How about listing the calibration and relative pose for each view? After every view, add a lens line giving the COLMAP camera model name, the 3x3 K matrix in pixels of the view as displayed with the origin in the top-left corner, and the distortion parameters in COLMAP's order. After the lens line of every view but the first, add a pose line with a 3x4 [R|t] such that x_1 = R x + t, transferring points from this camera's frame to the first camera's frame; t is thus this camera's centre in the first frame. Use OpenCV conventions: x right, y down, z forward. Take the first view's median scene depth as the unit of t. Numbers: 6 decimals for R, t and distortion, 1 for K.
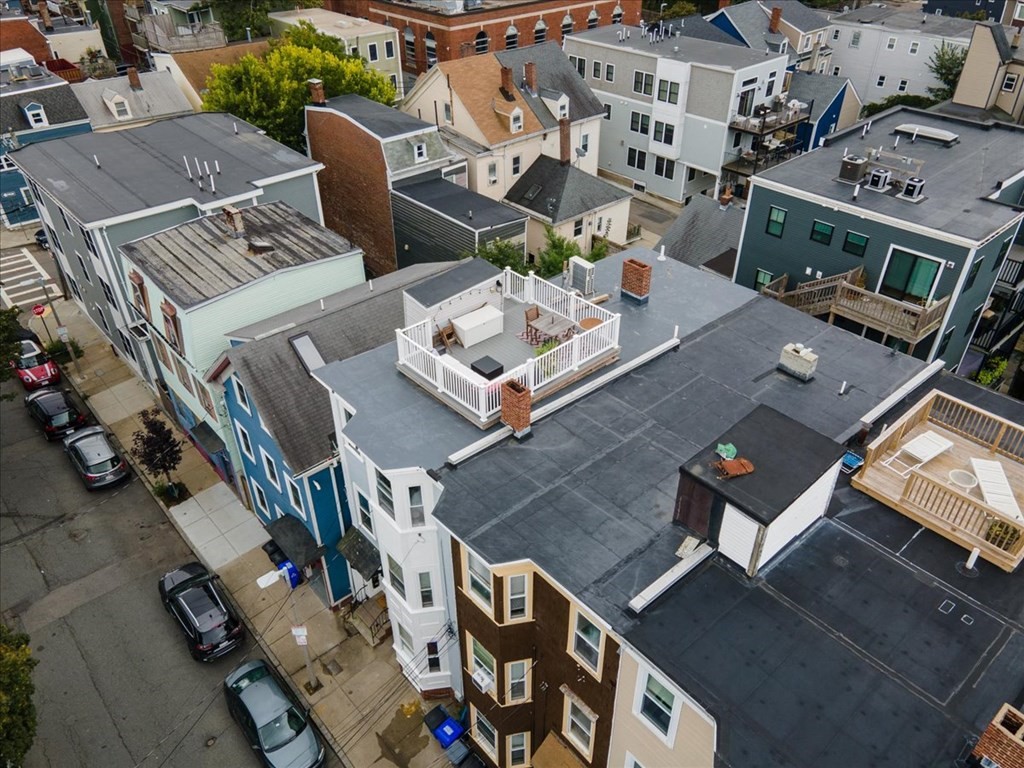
lens RADIAL K [[750.1, 0, 511.1], [0, 750.1, 380.6], [0, 0, 1]] dist [0.006101, 0.071429]
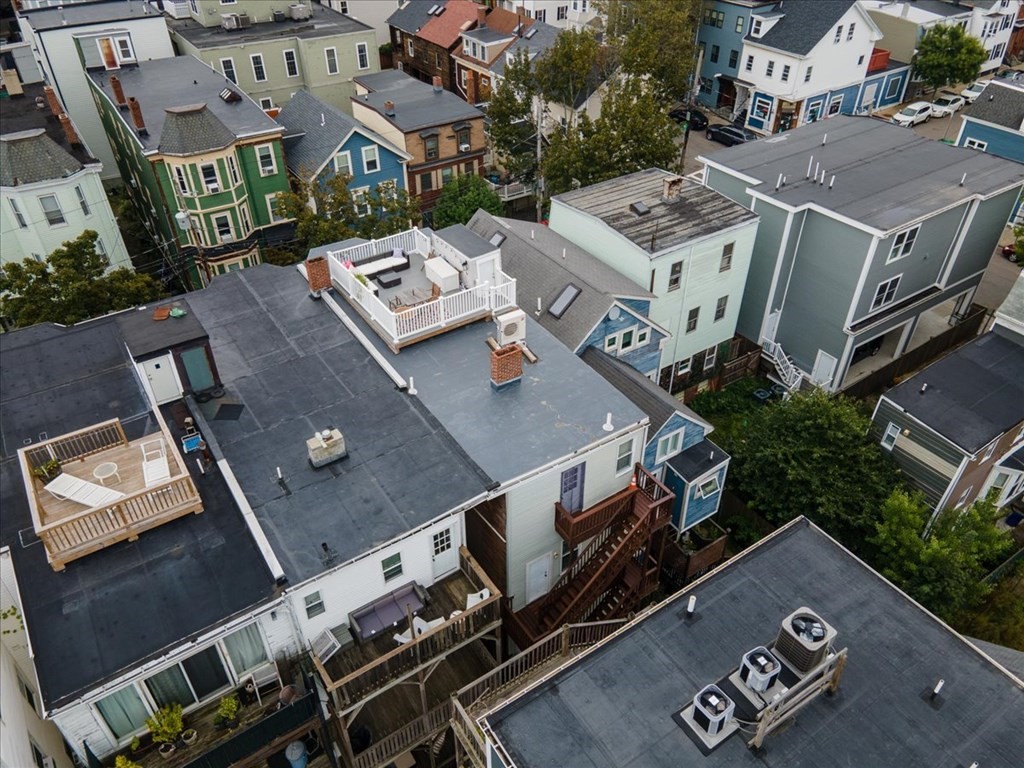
lens RADIAL K [[750.1, 0, 511.1], [0, 750.1, 380.6], [0, 0, 1]] dist [0.006101, 0.071429]
pose [[-0.136257, 0.608924, -0.781438, 0.636251], [-0.571861, 0.595762, 0.563953, -0.459662], [0.808956, 0.523716, 0.267043, 0.534766]]
